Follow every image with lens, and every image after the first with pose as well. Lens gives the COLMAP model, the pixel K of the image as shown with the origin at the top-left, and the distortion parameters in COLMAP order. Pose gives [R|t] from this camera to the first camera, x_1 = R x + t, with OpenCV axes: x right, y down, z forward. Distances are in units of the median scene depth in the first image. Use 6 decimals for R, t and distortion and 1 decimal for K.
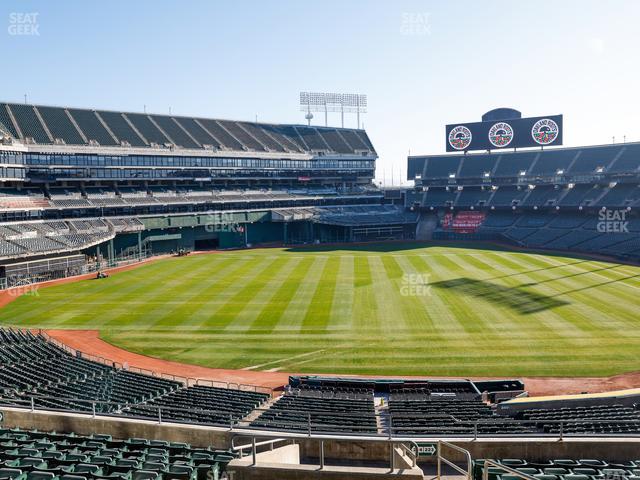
lens RADIAL K [[486.7, 0, 320.0], [0, 486.7, 240.0], [0, 0, 1]] dist [-0.118479, 0.094800]
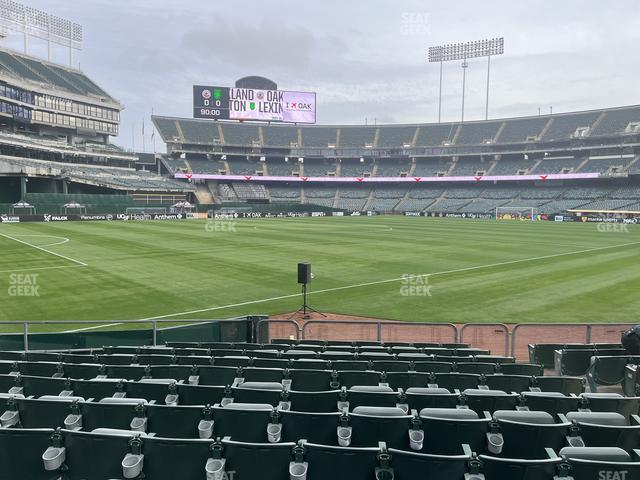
lens RADIAL K [[476.4, 0, 319.3], [0, 476.4, 238.0], [0, 0, 1]] dist [0.073835, -0.103119]
pose [[0.704186, -0.023516, 0.709626, -0.233489], [0.038853, 0.999230, -0.005442, 0.055372], [-0.708952, 0.031403, 0.704557, 0.296709]]
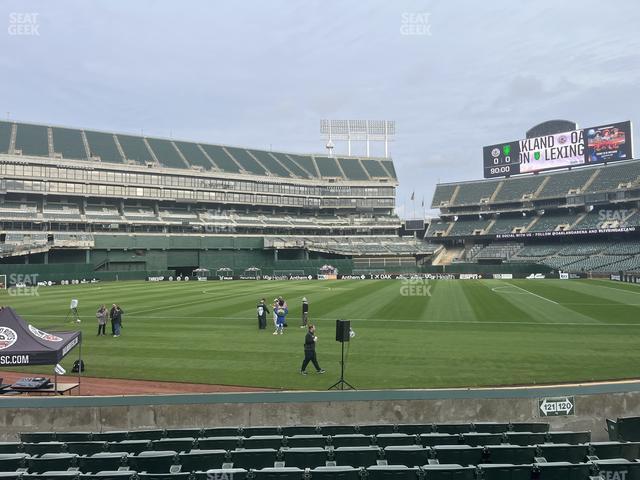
lens RADIAL K [[478.6, 0, 323.1], [0, 478.6, 240.4], [0, 0, 1]] dist [0.062048, -0.080601]
pose [[0.984110, 0.002696, -0.177541, 0.161402], [-0.026220, 0.991130, -0.130287, 0.056225], [0.175615, 0.132872, 0.975451, 0.154643]]
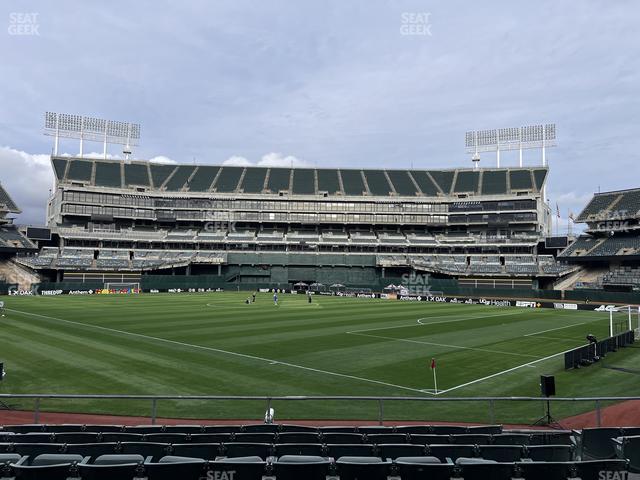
lens RADIAL K [[476.4, 0, 319.3], [0, 476.4, 238.0], [0, 0, 1]] dist [0.073835, -0.103119]
pose [[0.776111, -0.012520, -0.630472, 0.384192], [-0.093317, 0.986515, -0.134462, 0.039031], [0.623654, 0.163191, 0.764477, 0.221631]]
